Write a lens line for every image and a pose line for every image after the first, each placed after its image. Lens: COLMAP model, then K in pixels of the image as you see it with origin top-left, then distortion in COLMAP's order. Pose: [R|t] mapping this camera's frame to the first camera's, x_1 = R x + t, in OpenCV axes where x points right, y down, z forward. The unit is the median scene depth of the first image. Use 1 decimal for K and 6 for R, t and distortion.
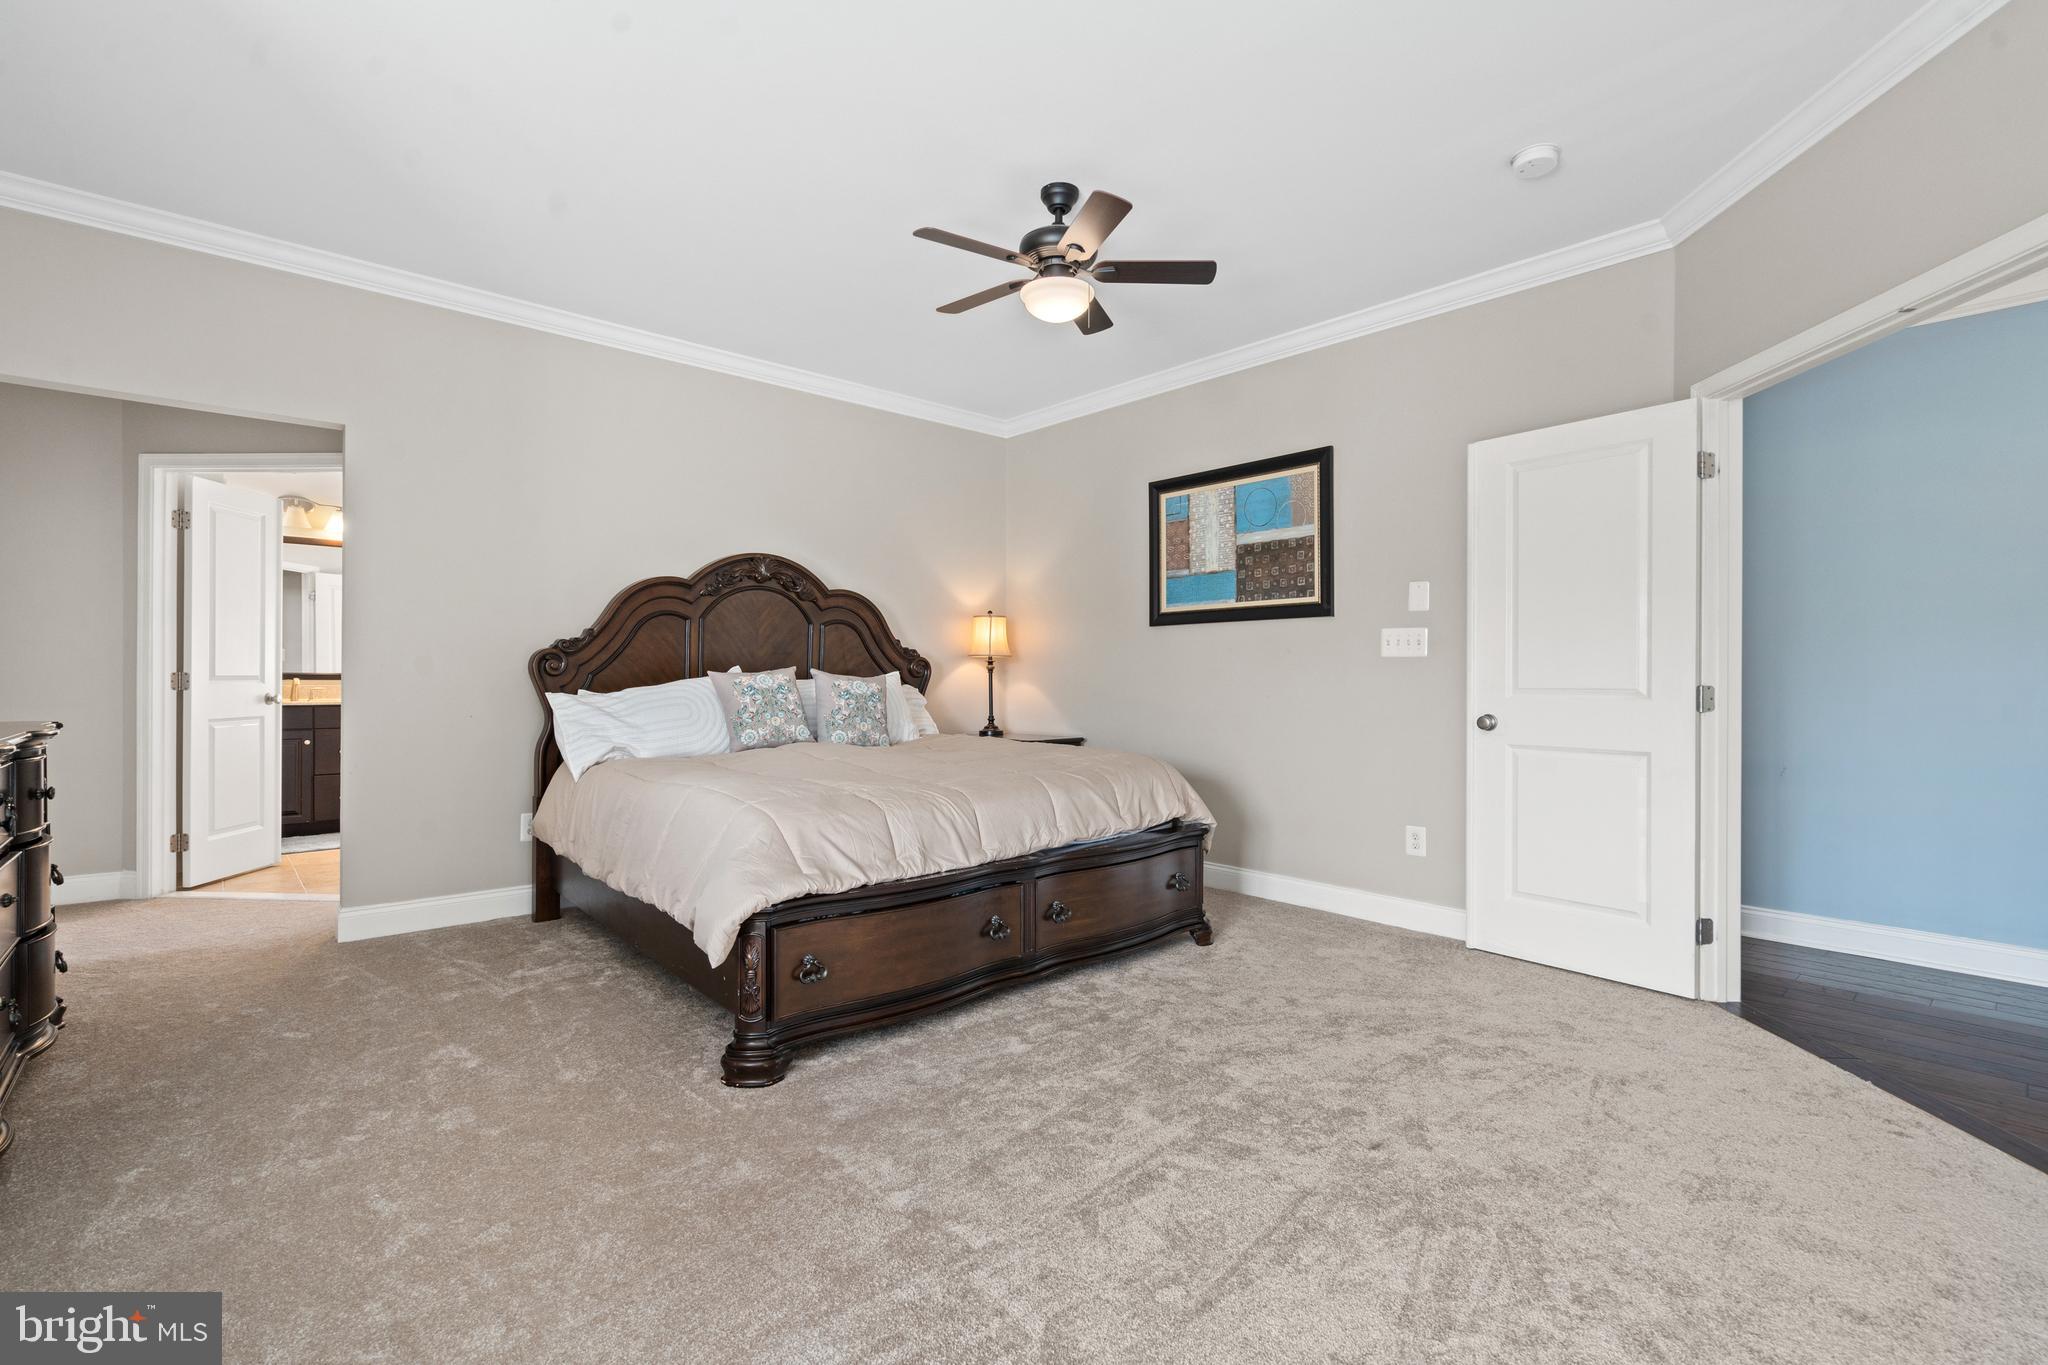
lens RADIAL K [[942.3, 0, 1030.3], [0, 942.3, 676.7], [0, 0, 1]] dist [-0.000360, 0.001024]
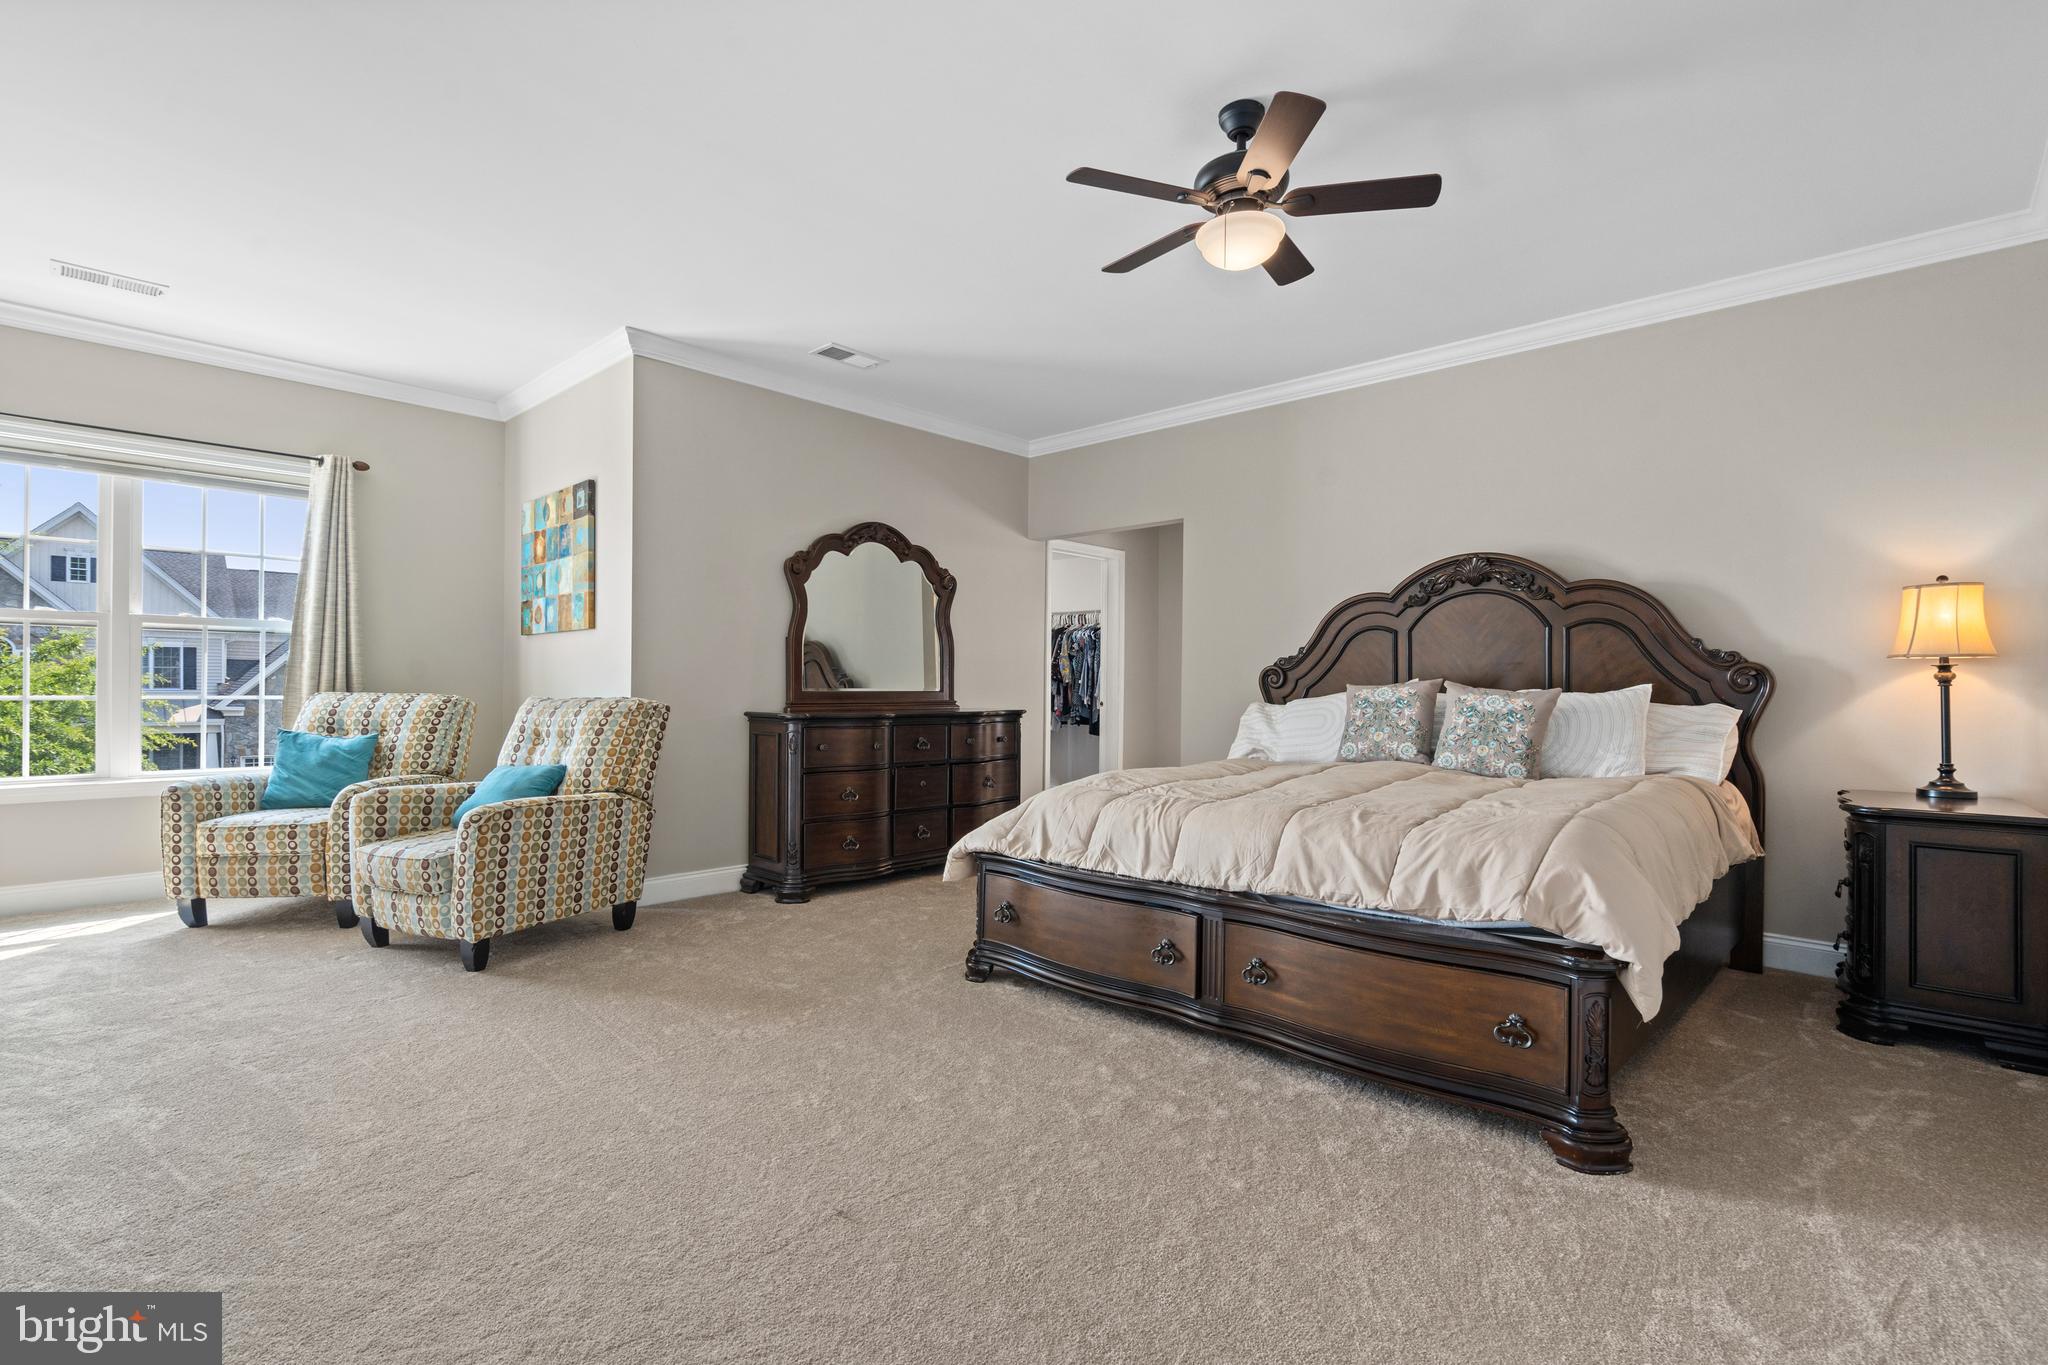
lens RADIAL K [[927.8, 0, 1004.3], [0, 927.8, 680.7], [0, 0, 1]] dist [-0.009699, -0.000464]
pose [[0.055064, -0.009495, -0.998438, 0.598602], [-0.006863, 0.999928, -0.009888, 0.002590], [0.998459, 0.007396, 0.054995, 0.527968]]
